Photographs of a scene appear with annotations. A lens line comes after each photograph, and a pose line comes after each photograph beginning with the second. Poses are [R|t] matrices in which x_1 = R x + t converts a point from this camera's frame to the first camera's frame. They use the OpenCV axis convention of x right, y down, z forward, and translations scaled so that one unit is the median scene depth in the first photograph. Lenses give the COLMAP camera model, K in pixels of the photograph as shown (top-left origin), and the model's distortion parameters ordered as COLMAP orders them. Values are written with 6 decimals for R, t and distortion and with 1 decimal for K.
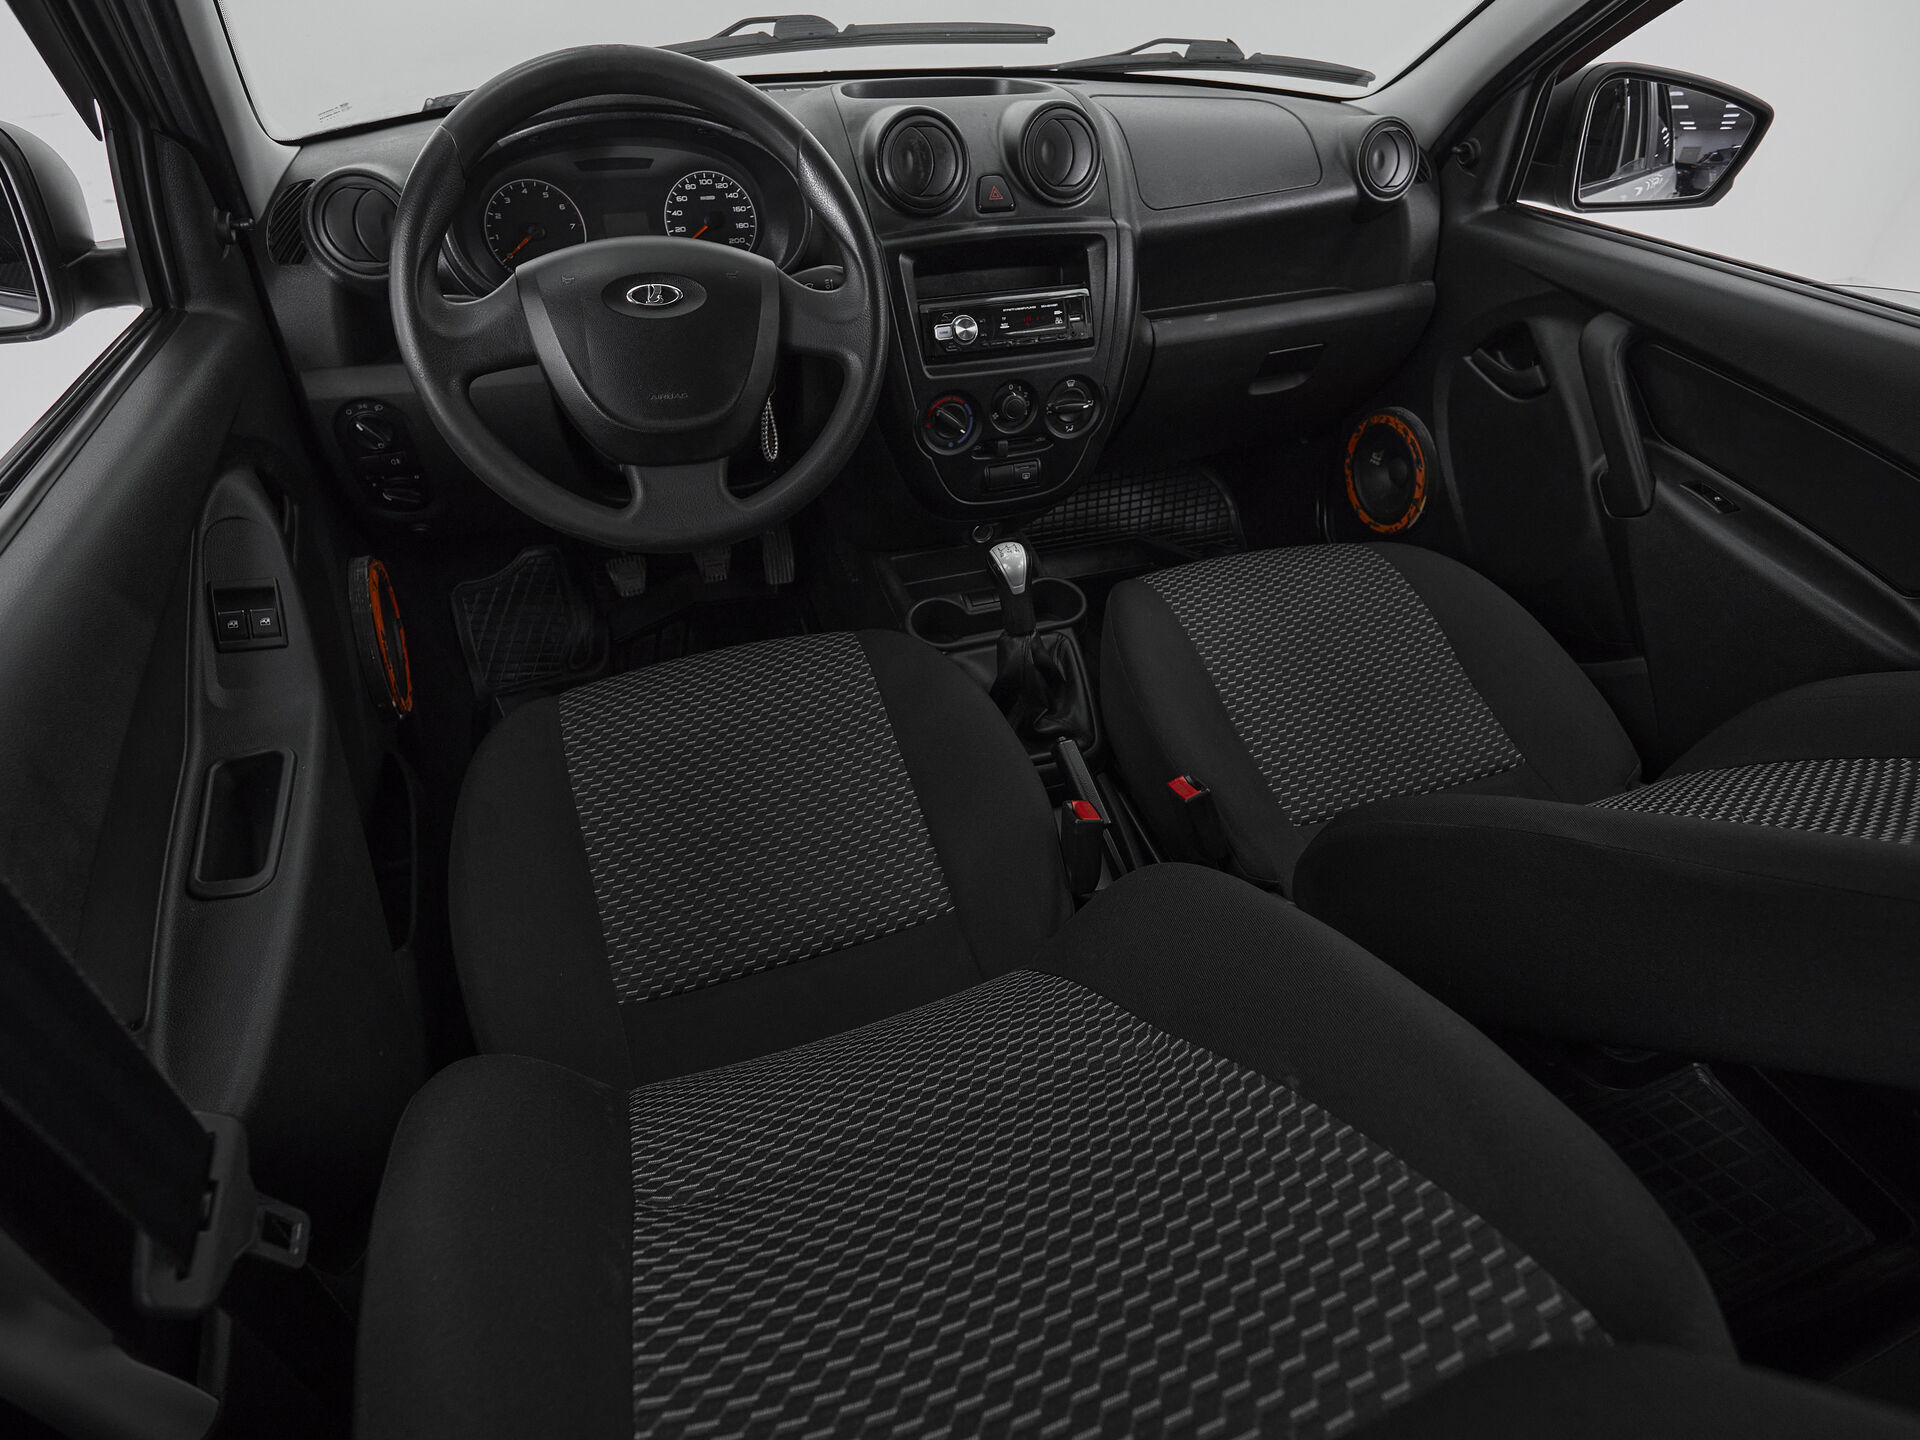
lens RADIAL K [[1004.1, 0, 960.0], [0, 1004.1, 720.0], [0, 0, 1]] dist [0.004672, -0.001498]
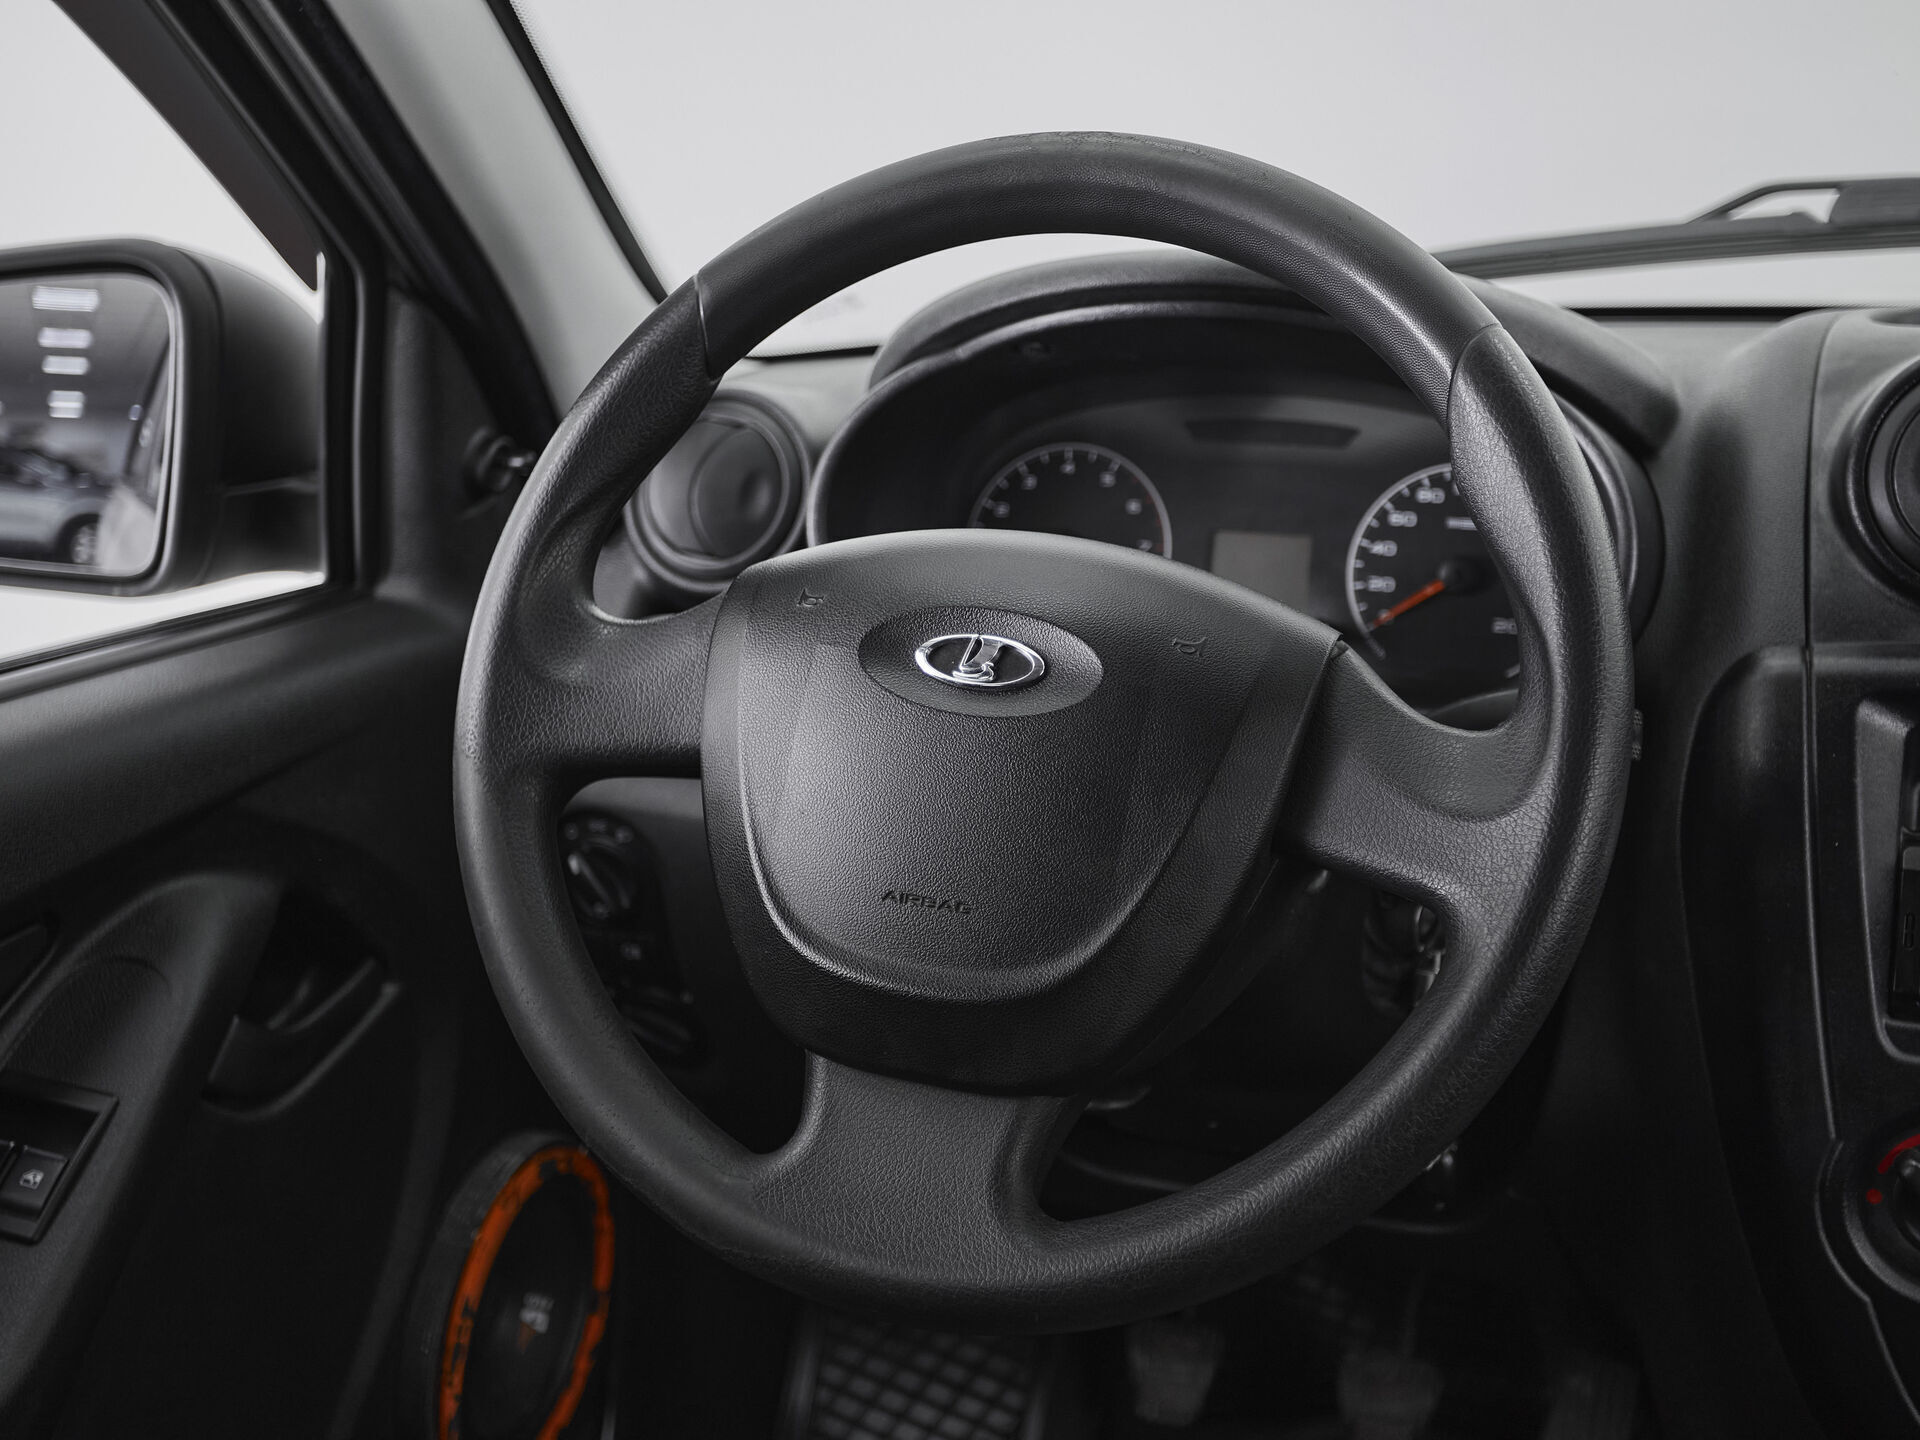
lens RADIAL K [[2374.9, 0, 960.0], [0, 2374.9, 720.0], [0, 0, 1]] dist [0.067278, -0.045536]
pose [[0.775553, 0.141982, -0.615109, 0.190327], [-0.390581, 0.873413, -0.290854, -0.092628], [0.495948, 0.465823, 0.732833, 0.234067]]
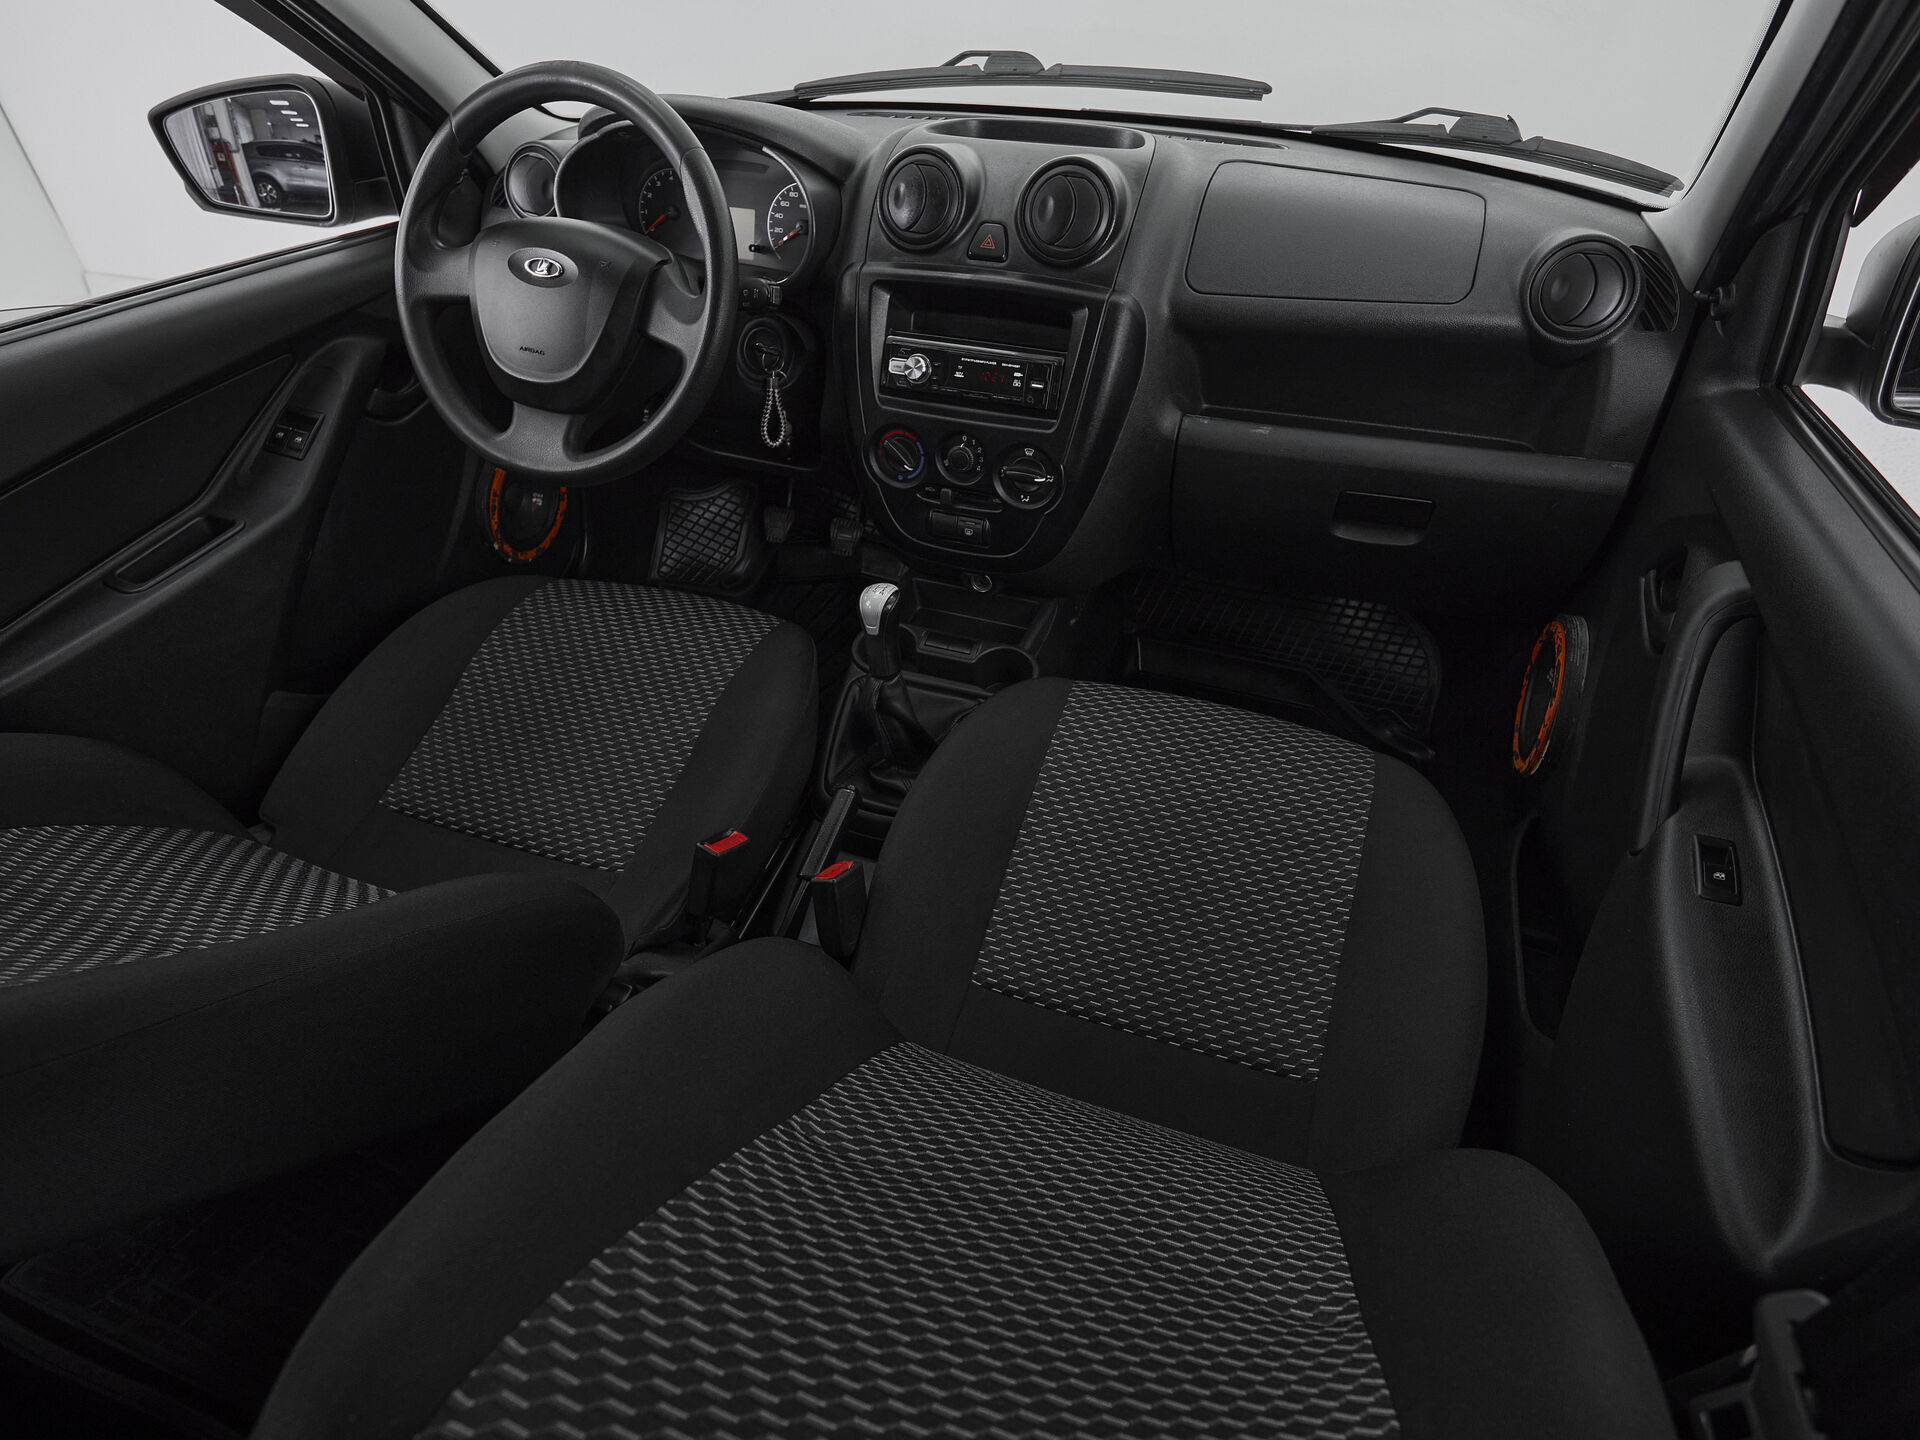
lens RADIAL K [[1074.7, 0, 960.0], [0, 1074.7, 720.0], [0, 0, 1]] dist [0.006938, 0.001028]
pose [[0.777149, 0.380306, -0.501405, 0.677585], [-0.399810, 0.913661, 0.073311, -0.160640], [0.485995, 0.143493, 0.862101, 0.150157]]
